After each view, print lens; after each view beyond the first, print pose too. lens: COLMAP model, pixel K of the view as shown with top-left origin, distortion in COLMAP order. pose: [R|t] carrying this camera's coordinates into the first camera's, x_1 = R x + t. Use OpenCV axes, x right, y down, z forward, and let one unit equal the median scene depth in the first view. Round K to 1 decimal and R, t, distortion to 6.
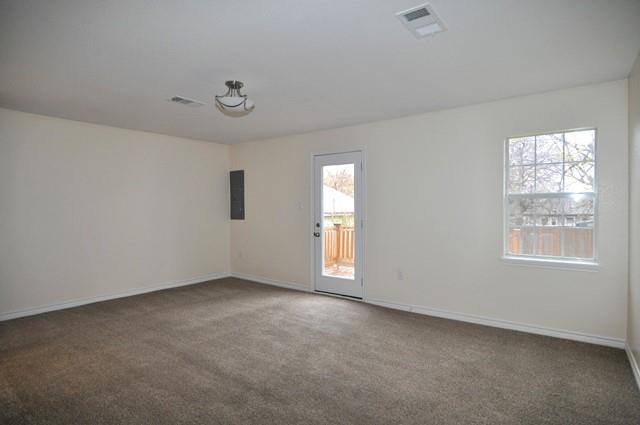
lens RADIAL K [[352.3, 0, 320.0], [0, 352.3, 212.5], [0, 0, 1]] dist [-0.018961, -0.002966]
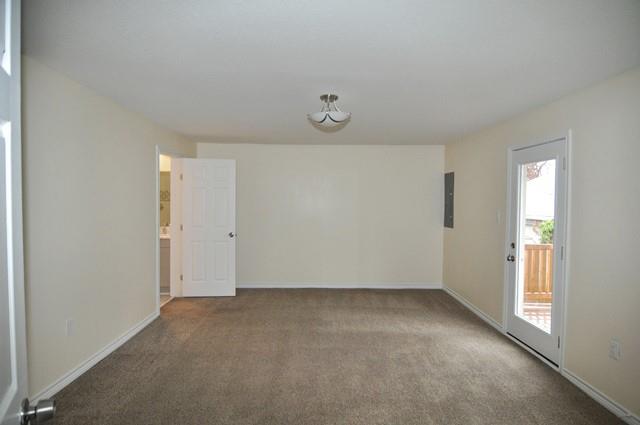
lens RADIAL K [[352.3, 0, 320.0], [0, 352.3, 212.5], [0, 0, 1]] dist [-0.018961, -0.002966]
pose [[0.603426, 0.041277, -0.796350, 0.404355], [-0.019035, 0.999120, 0.037364, -0.064723], [0.797192, -0.007388, 0.603681, 0.296957]]
